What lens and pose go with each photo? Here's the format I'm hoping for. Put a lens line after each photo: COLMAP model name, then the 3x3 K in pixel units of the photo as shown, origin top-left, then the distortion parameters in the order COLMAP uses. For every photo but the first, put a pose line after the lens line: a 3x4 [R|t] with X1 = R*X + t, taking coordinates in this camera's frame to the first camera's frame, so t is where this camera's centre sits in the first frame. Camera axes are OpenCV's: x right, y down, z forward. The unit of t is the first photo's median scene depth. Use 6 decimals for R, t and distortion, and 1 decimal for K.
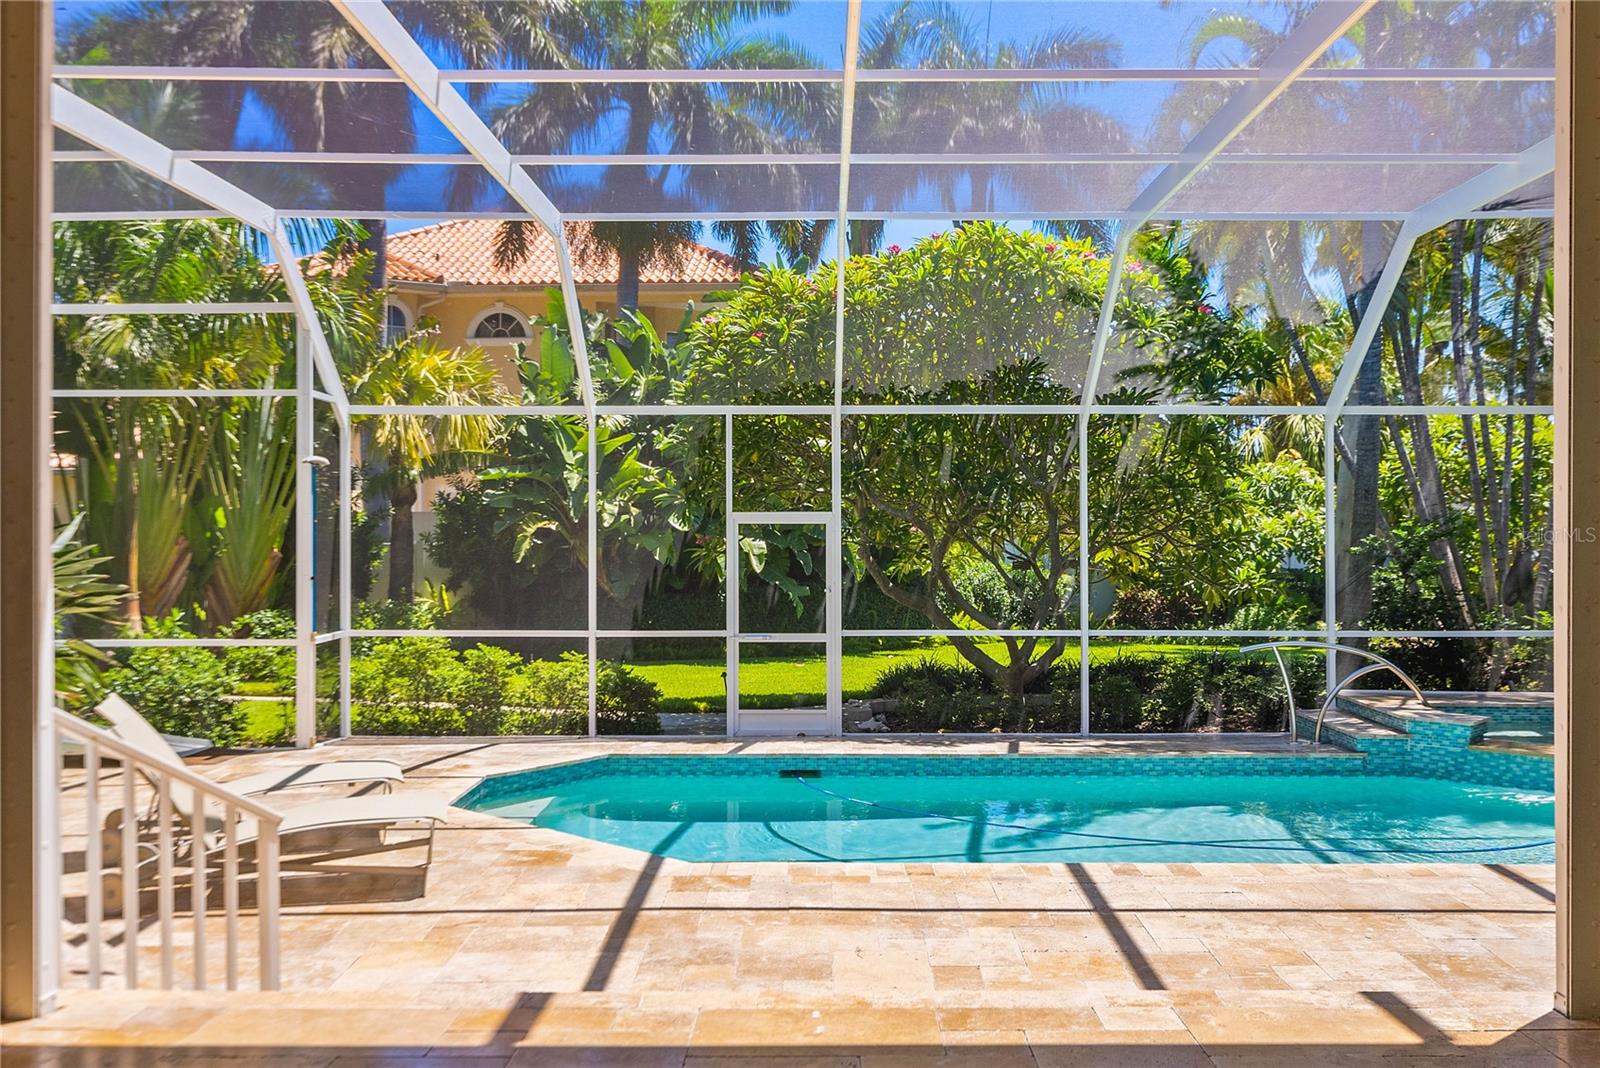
lens RADIAL K [[1588.1, 0, 830.7], [0, 1588.1, 530.2], [0, 0, 1]] dist [0.013827, -0.013787]
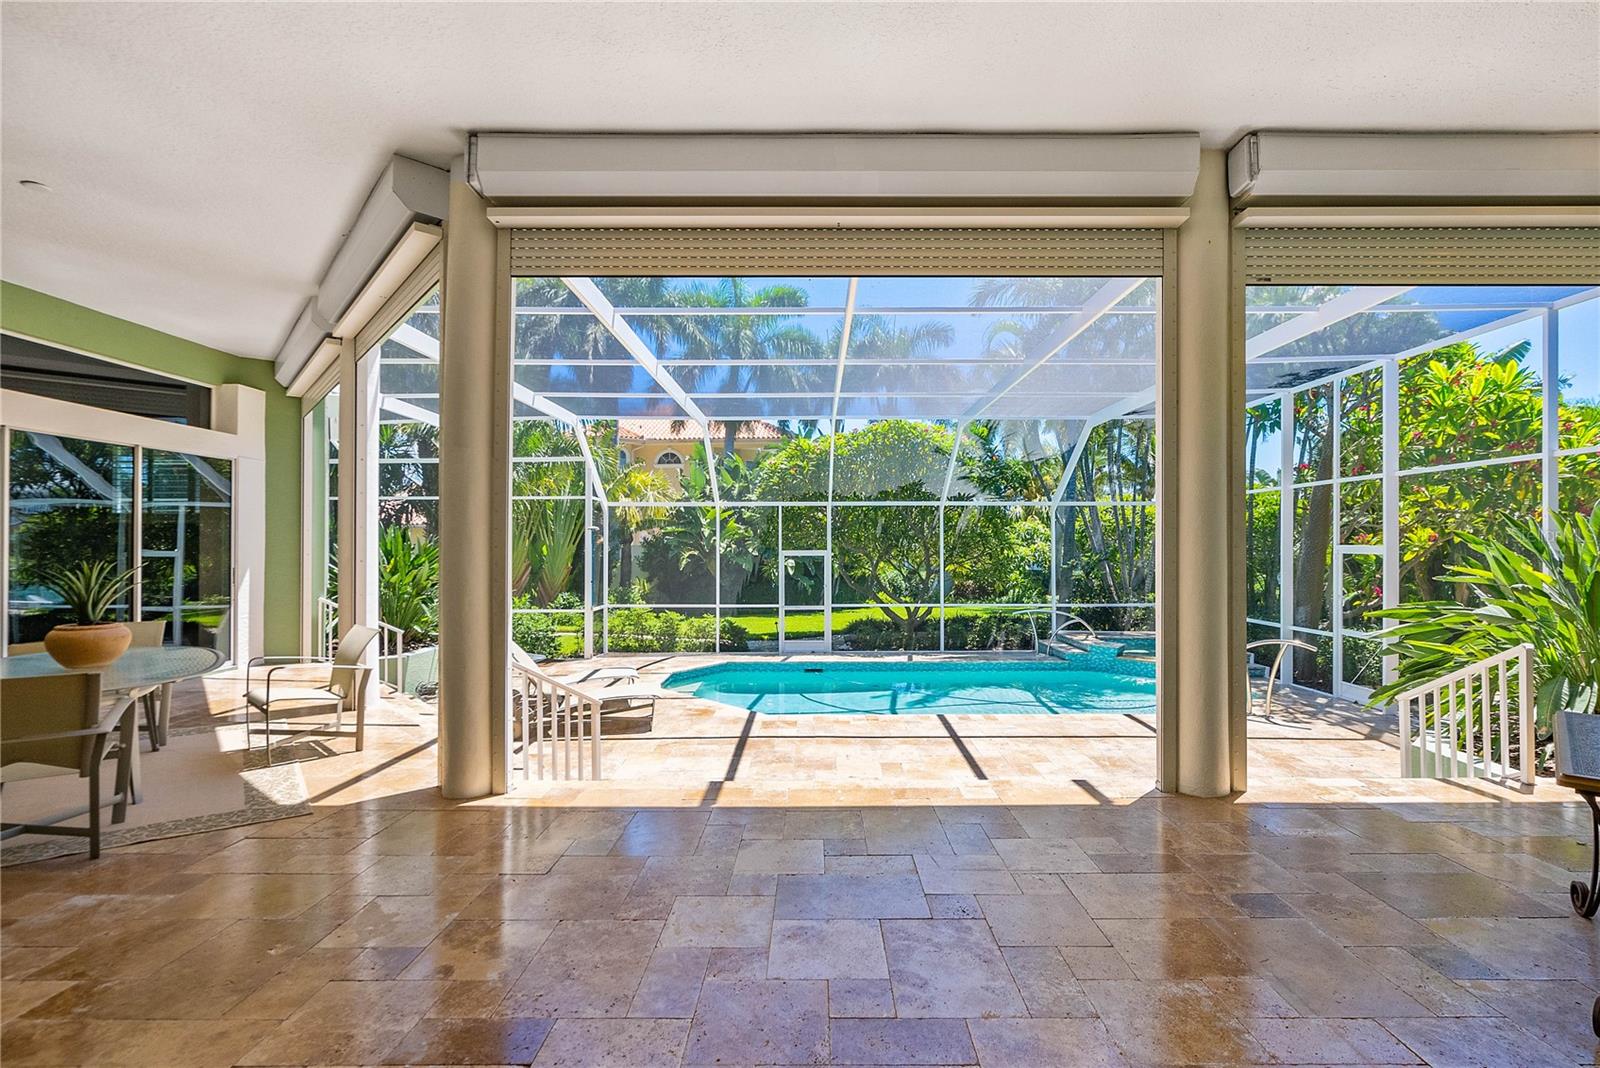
lens RADIAL K [[740.6, 0, 821.8], [0, 740.6, 547.0], [0, 0, 1]] dist [-0.000212, 0.000571]
pose [[0.999990, 0.000118, 0.004450, -0.010698], [-0.000111, 0.999999, -0.001622, -0.013775], [-0.004451, 0.001621, 0.999989, -0.022417]]
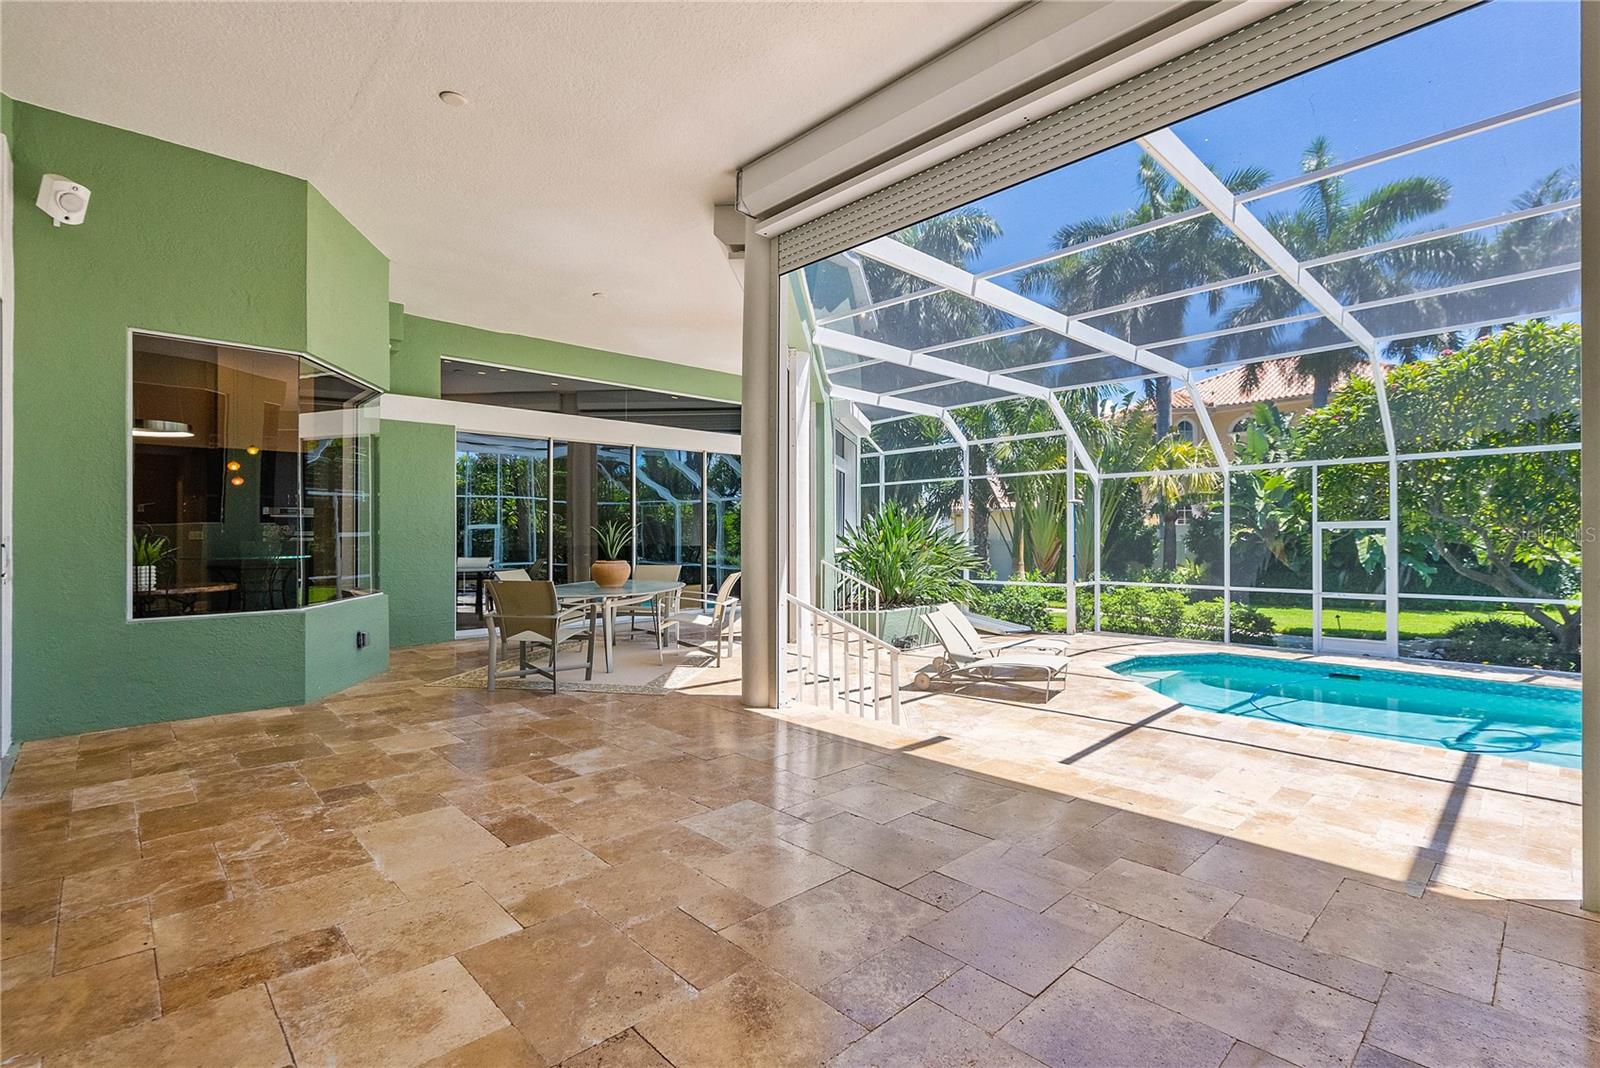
lens RADIAL K [[736.4, 0, 800.0], [0, 736.4, 534.0], [0, 0, 1]] dist [0.000044, 0.001019]
pose [[0.690631, -0.004545, -0.723193, 0.125075], [0.004215, 0.999989, -0.002260, 0.001221], [0.723195, -0.001488, 0.690642, 0.037036]]
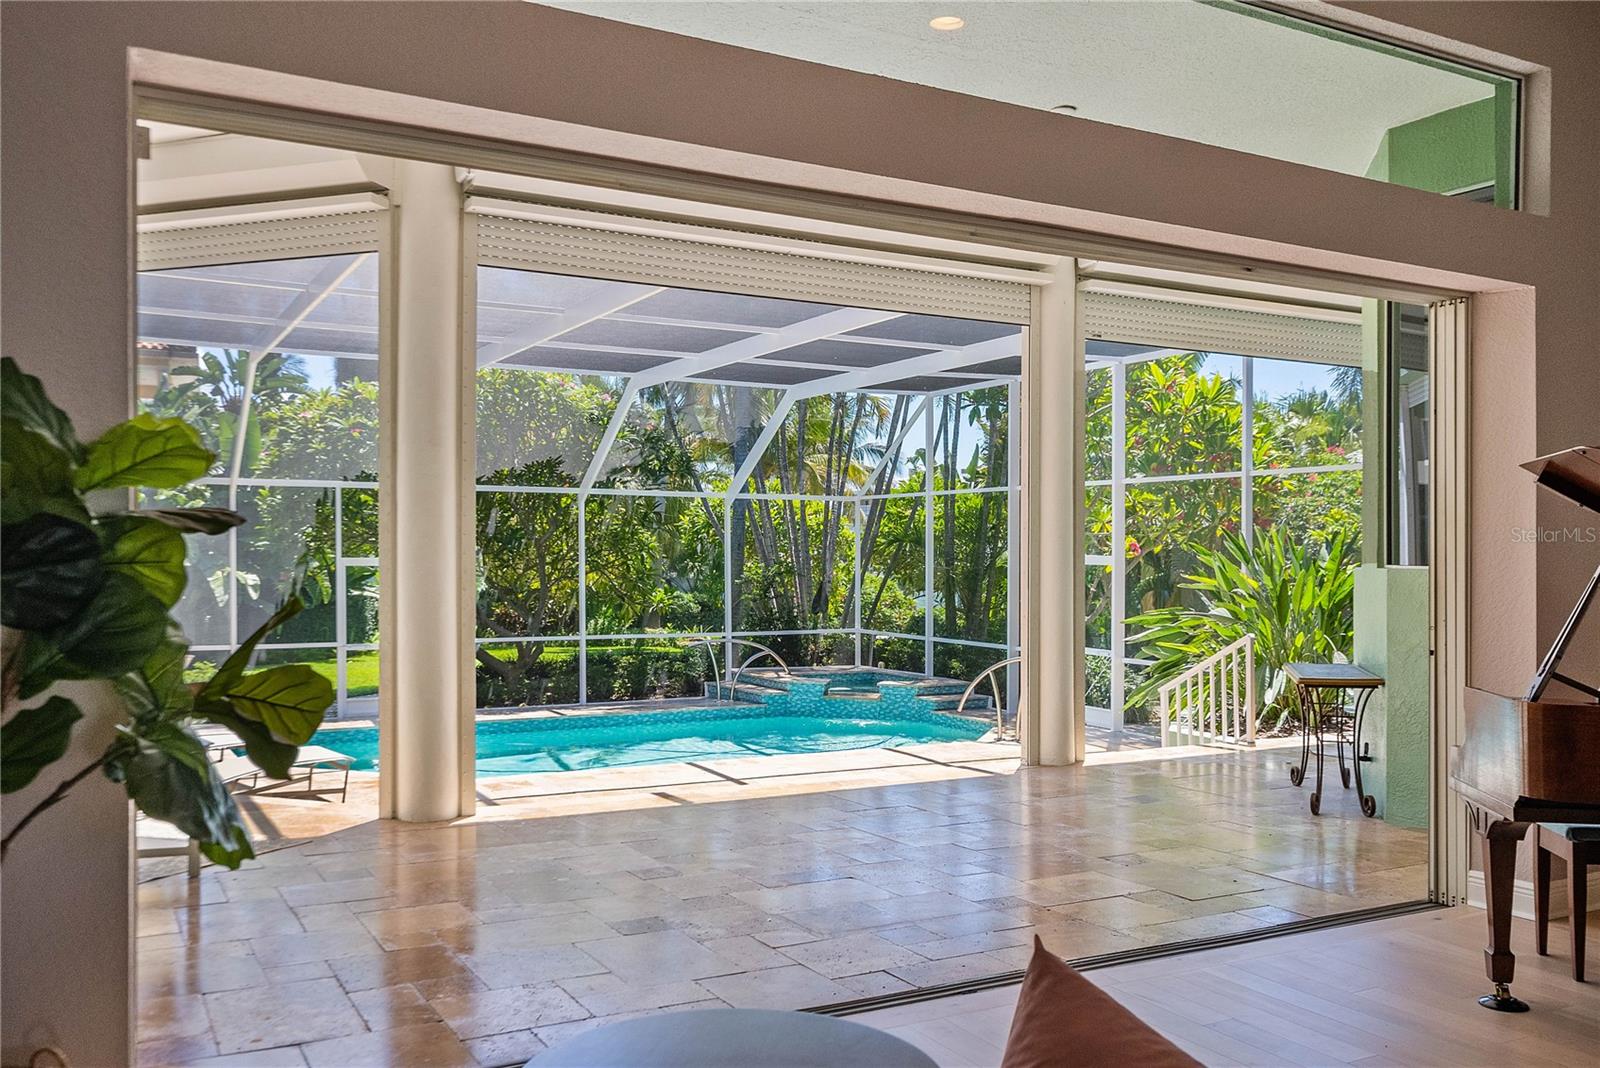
lens RADIAL K [[1344.1, 0, 799.8], [0, 1344.1, 560.7], [0, 0, 1]] dist [-0.002613, 0.001423]
pose [[0.878871, 0.001875, 0.477055, -0.270807], [-0.004148, 0.999985, 0.003711, -0.014682], [-0.477041, -0.005240, 0.878865, -0.231537]]
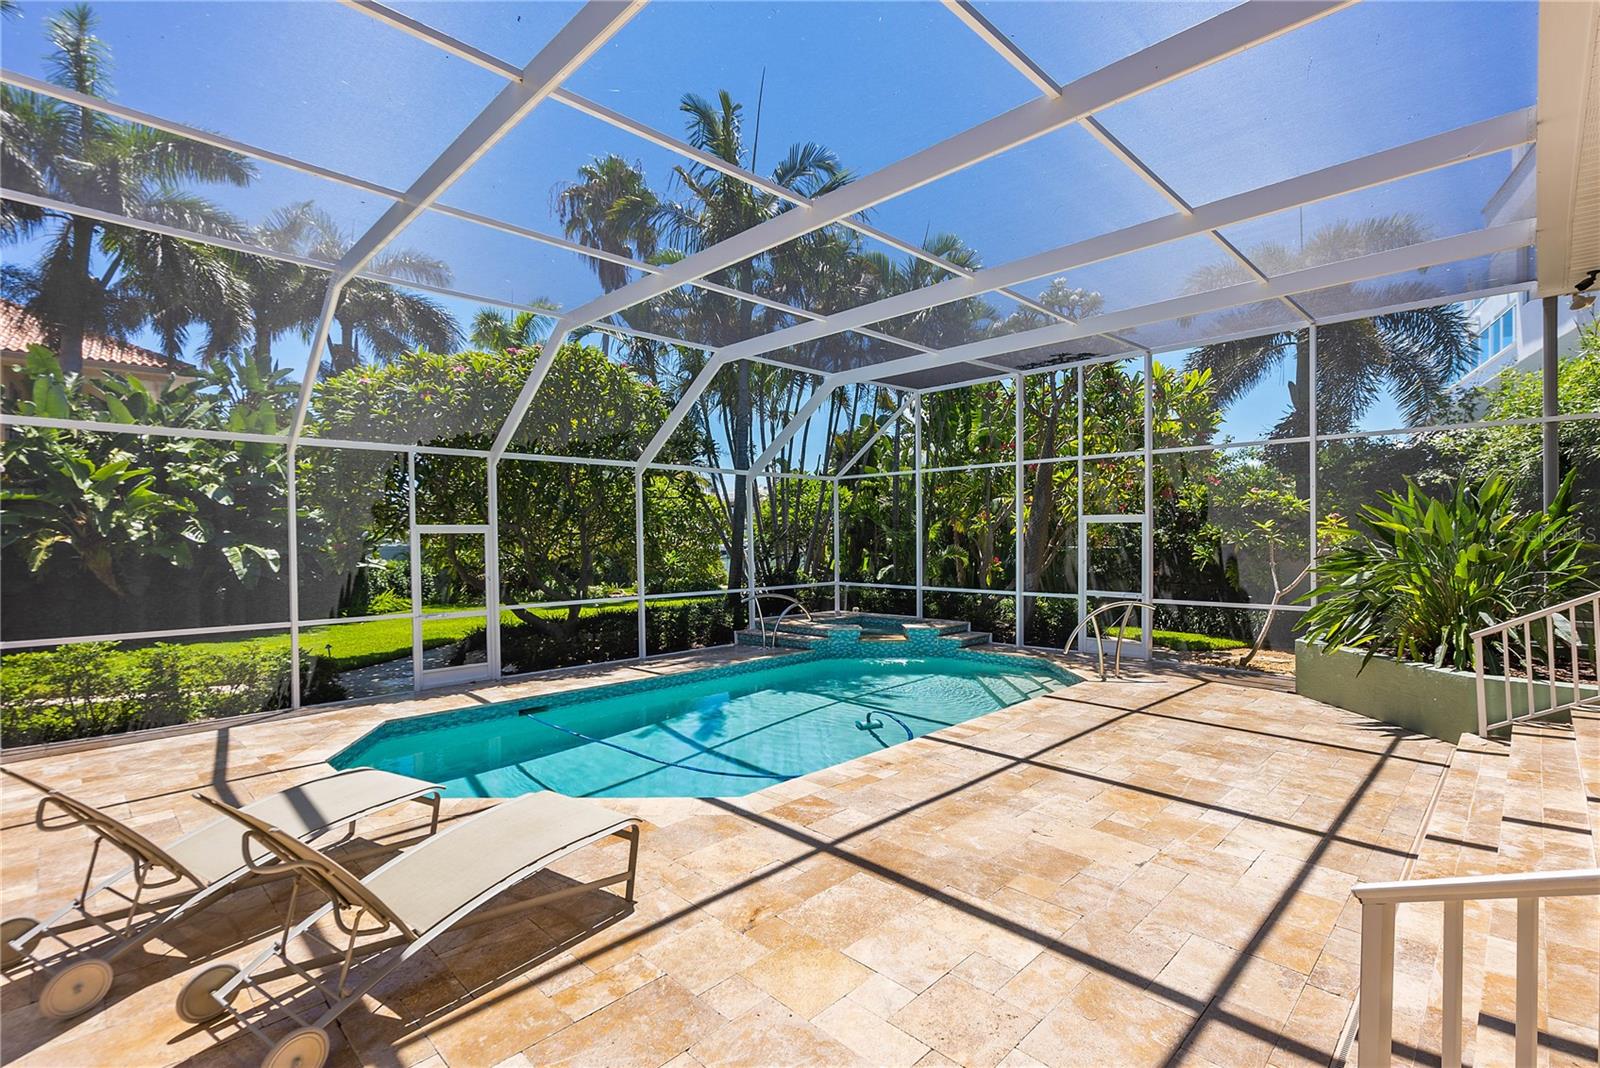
lens RADIAL K [[734.0, 0, 807.5], [0, 734.0, 540.5], [0, 0, 1]] dist [-0.002816, -0.000175]
pose [[0.706125, -0.009963, 0.708017, -0.267328], [0.010216, 0.999940, 0.003882, 0.002293], [-0.708013, 0.004492, 0.706185, 0.318673]]
